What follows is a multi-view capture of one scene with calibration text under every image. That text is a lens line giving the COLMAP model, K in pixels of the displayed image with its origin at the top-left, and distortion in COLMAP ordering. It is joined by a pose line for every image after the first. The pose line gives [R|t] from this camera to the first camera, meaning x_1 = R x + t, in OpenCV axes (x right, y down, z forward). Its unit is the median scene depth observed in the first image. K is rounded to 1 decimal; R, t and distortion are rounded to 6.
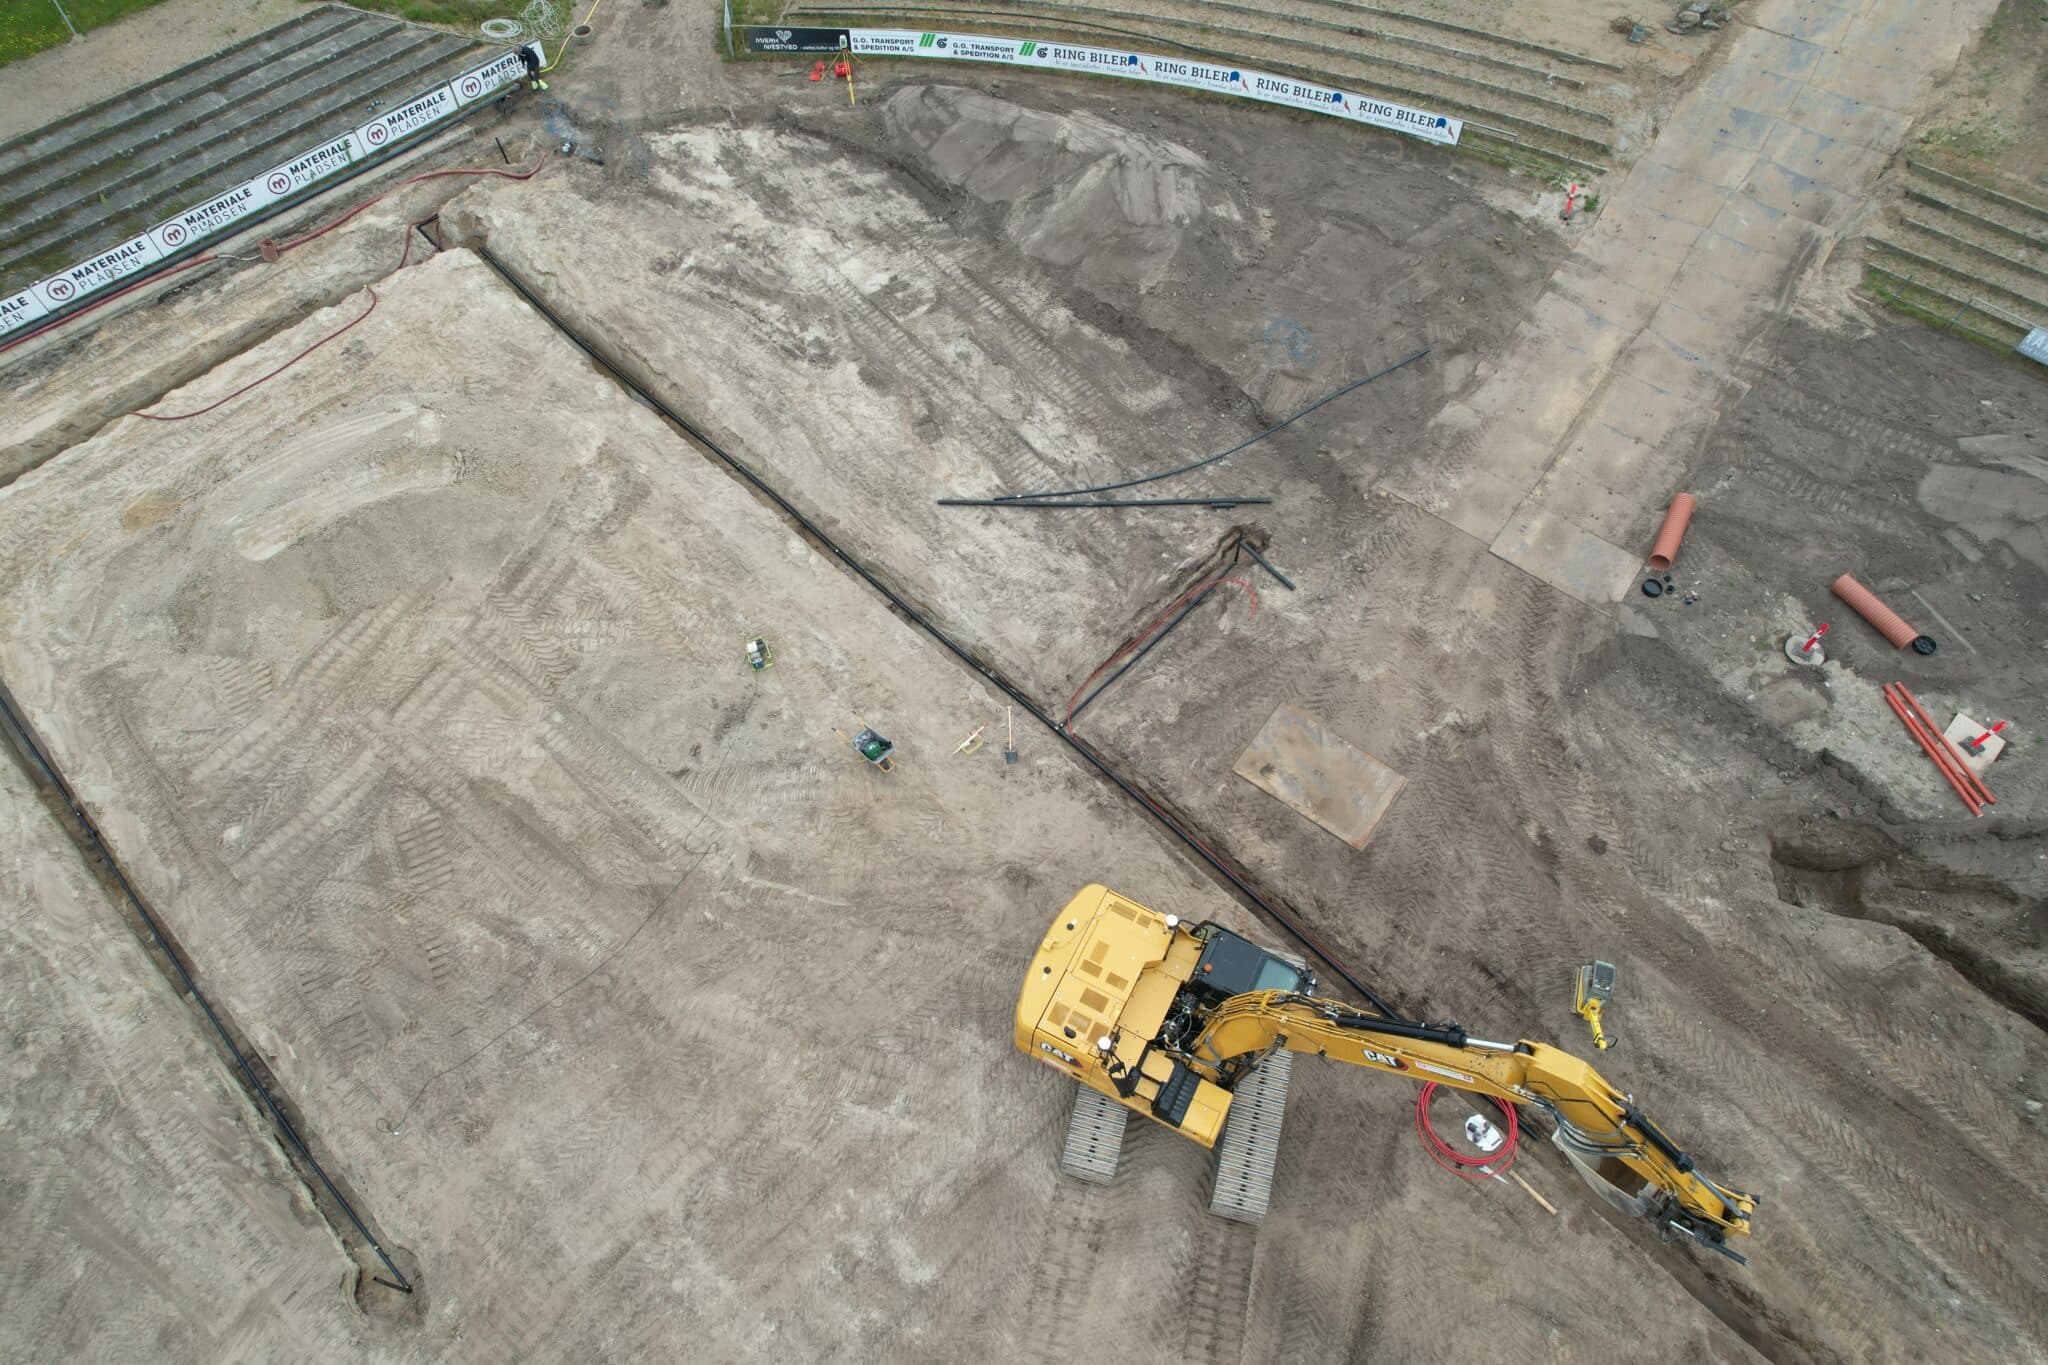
lens RADIAL K [[1311.5, 0, 1024.0], [0, 1311.5, 682.5], [0, 0, 1]] dist [-0.072903, 0.065369]
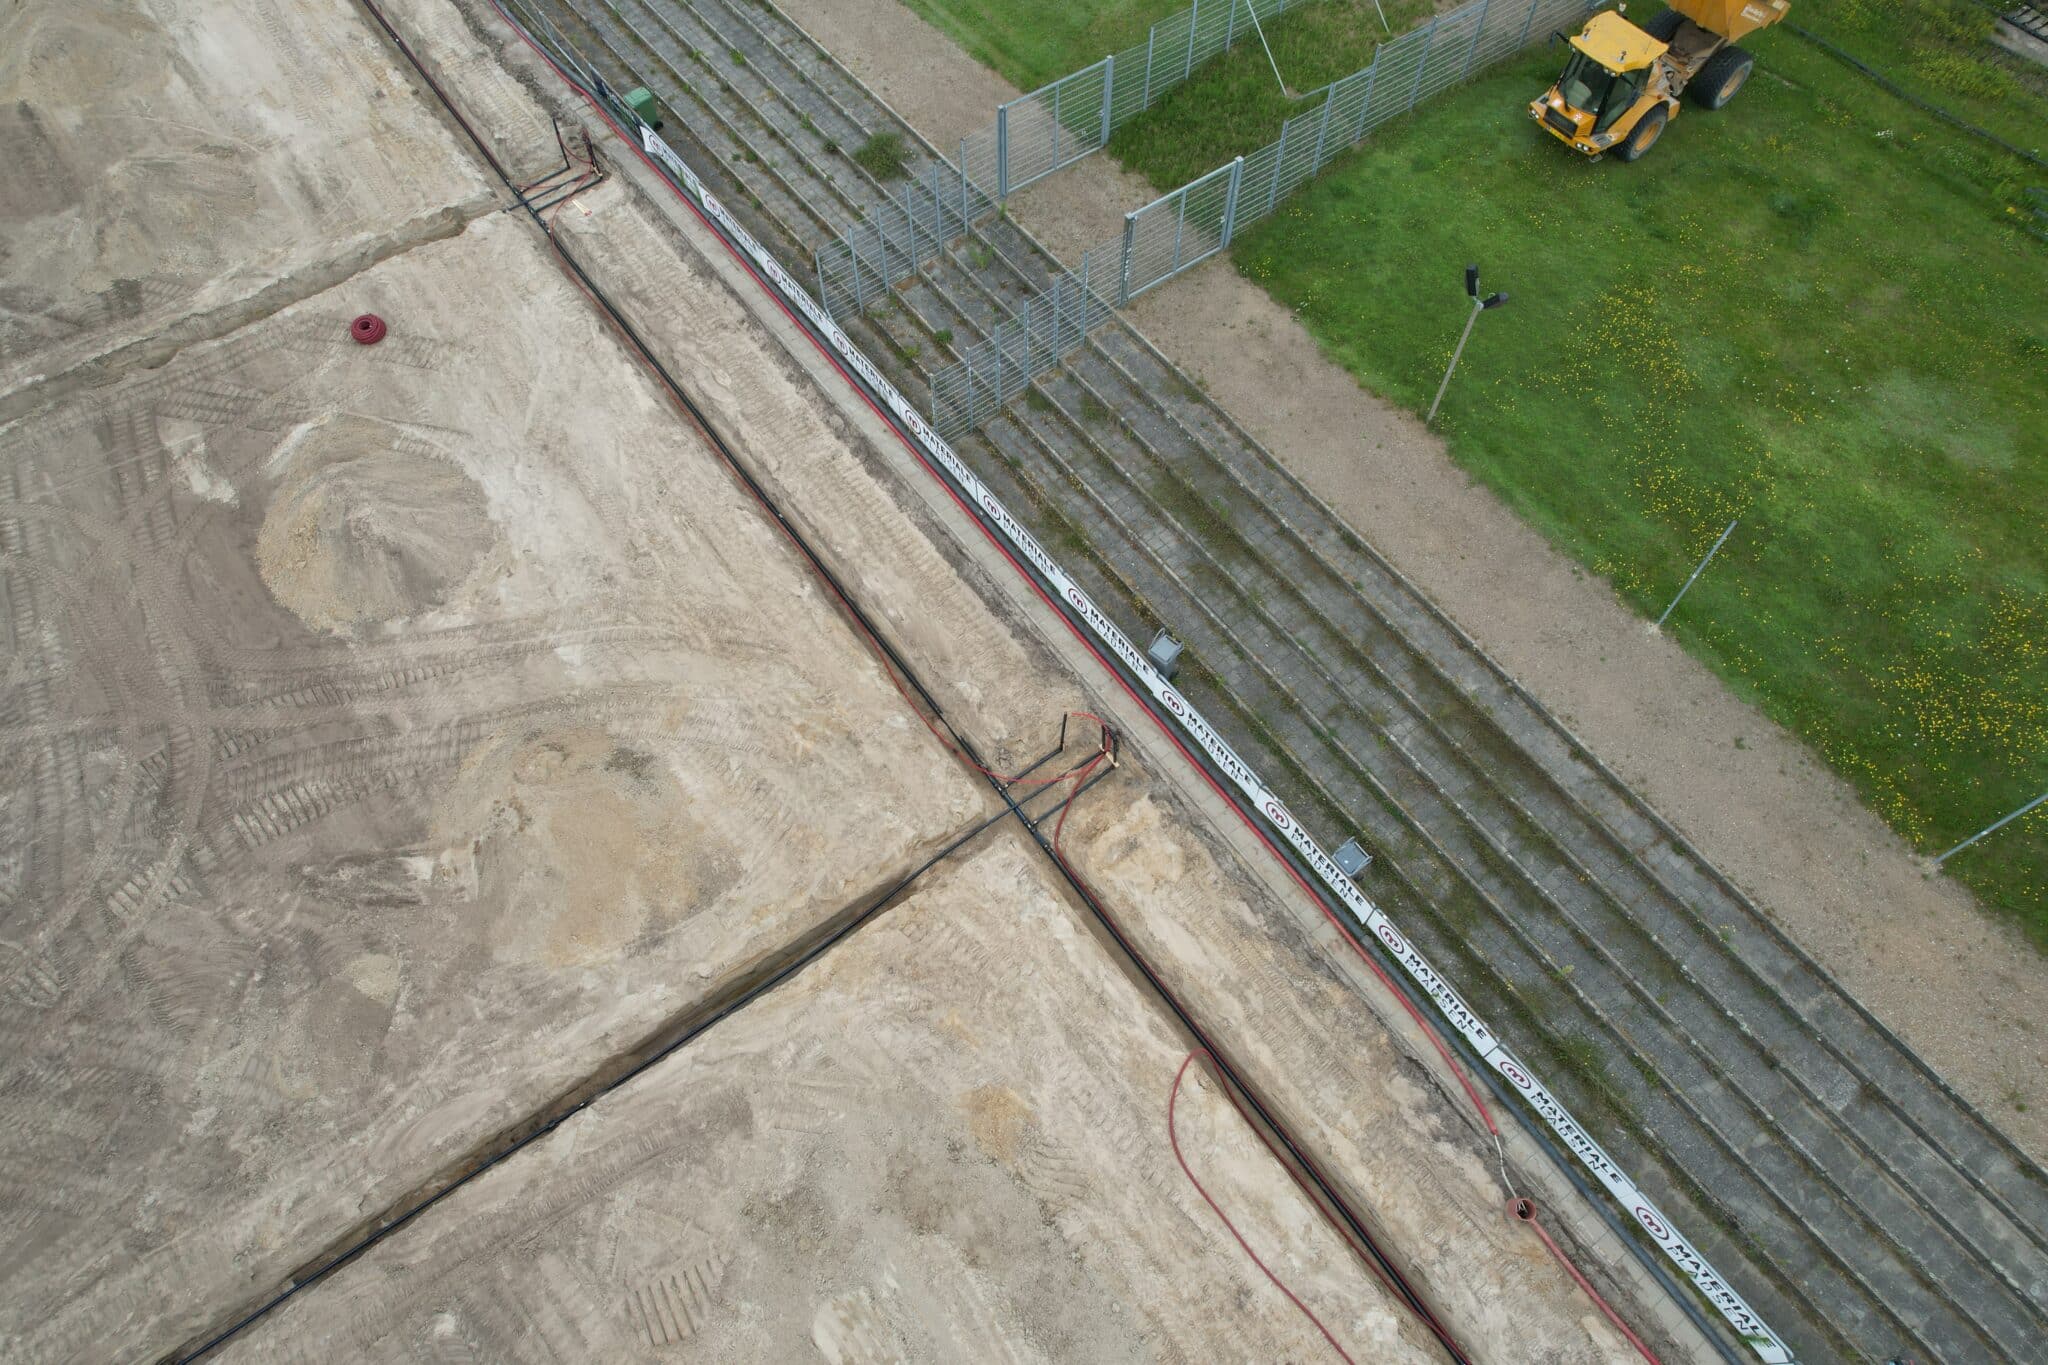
lens RADIAL K [[1311.5, 0, 1024.0], [0, 1311.5, 682.5], [0, 0, 1]] dist [-0.072903, 0.065369]
pose [[-0.162873, 0.844627, -0.509978, -0.466063], [-0.832516, 0.159753, 0.530468, -0.531118], [0.529518, 0.510963, 0.677146, 0.334999]]
